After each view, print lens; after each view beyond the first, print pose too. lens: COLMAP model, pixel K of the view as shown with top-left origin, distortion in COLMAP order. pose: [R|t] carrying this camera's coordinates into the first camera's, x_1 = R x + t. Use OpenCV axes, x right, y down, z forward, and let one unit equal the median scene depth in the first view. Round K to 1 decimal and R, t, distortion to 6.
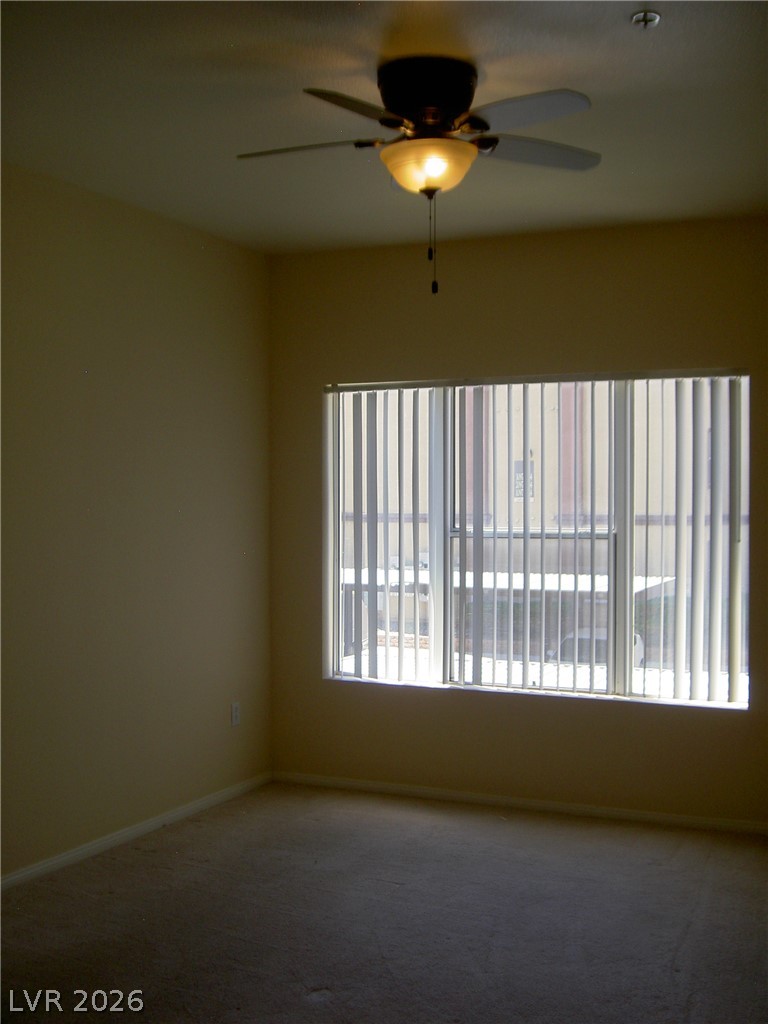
lens RADIAL K [[1173.8, 0, 383.1], [0, 1173.8, 534.7], [0, 0, 1]] dist [-0.151383, 0.018344]
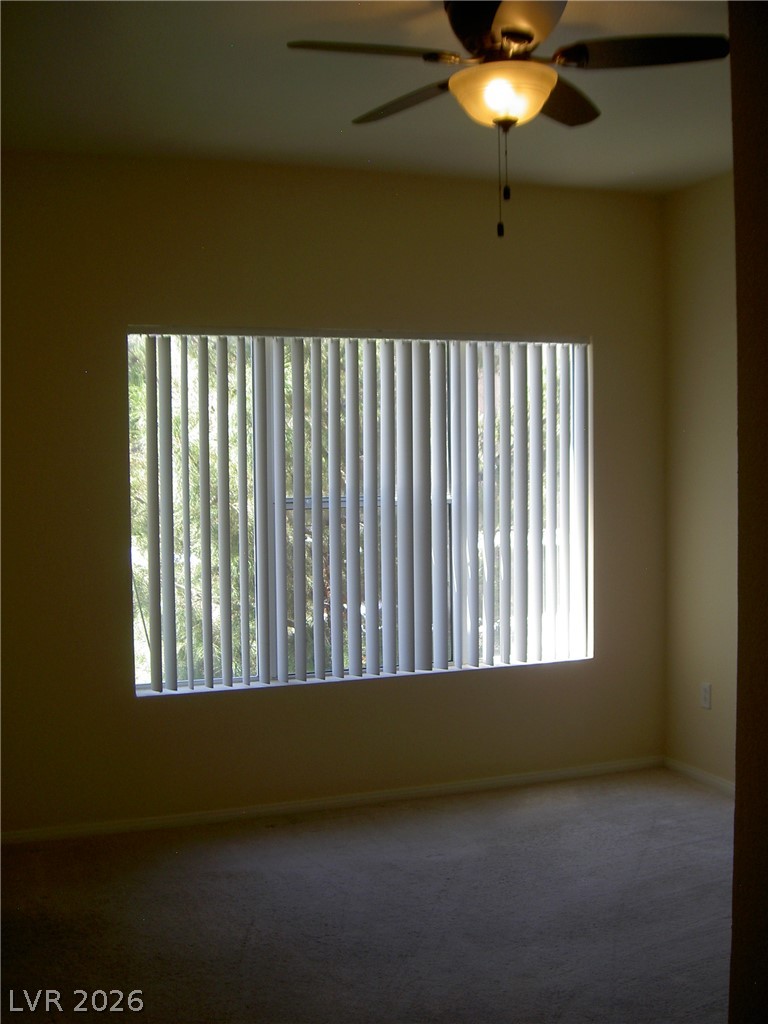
lens RADIAL K [[1173.8, 0, 383.1], [0, 1173.8, 534.7], [0, 0, 1]] dist [-0.151383, 0.018344]
pose [[0.831357, -0.034948, 0.554639, -0.547707], [0.015442, 0.999088, 0.039806, -0.010456], [-0.555524, -0.024528, 0.831139, 0.285494]]
